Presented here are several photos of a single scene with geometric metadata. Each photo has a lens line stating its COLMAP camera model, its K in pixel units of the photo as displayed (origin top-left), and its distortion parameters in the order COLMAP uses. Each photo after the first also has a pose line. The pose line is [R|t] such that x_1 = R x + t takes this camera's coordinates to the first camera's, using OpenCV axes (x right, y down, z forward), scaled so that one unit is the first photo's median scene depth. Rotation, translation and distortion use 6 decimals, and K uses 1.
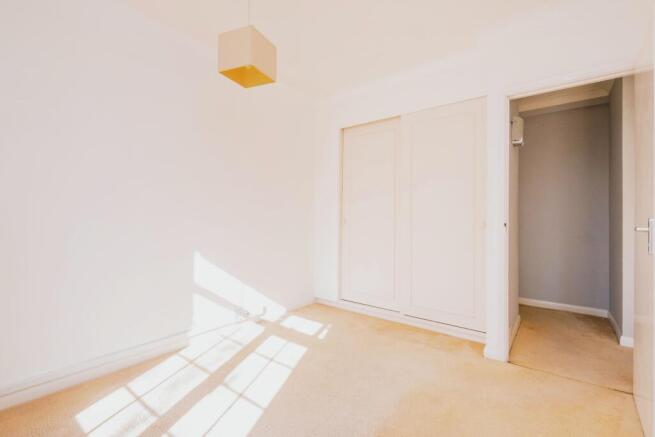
lens RADIAL K [[289.3, 0, 327.5], [0, 289.3, 218.5], [0, 0, 1]] dist [-0.002361, -0.000405]
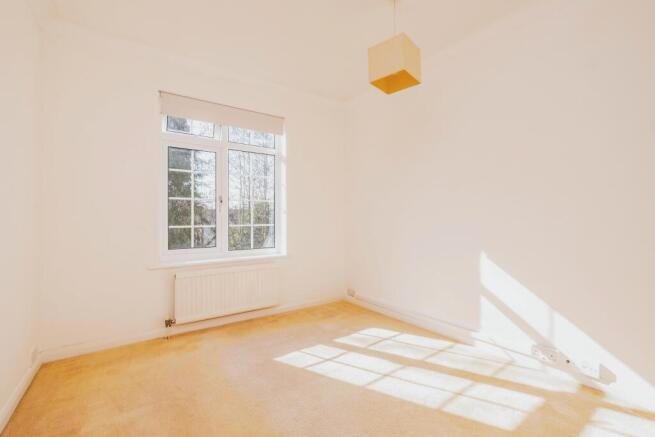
lens RADIAL K [[289.3, 0, 327.5], [0, 289.3, 218.5], [0, 0, 1]] dist [-0.002361, -0.000405]
pose [[-0.277755, -0.010546, -0.960594, 0.594615], [0.001228, 0.999935, -0.011333, 0.017009], [0.960651, -0.004327, -0.277724, 0.783085]]
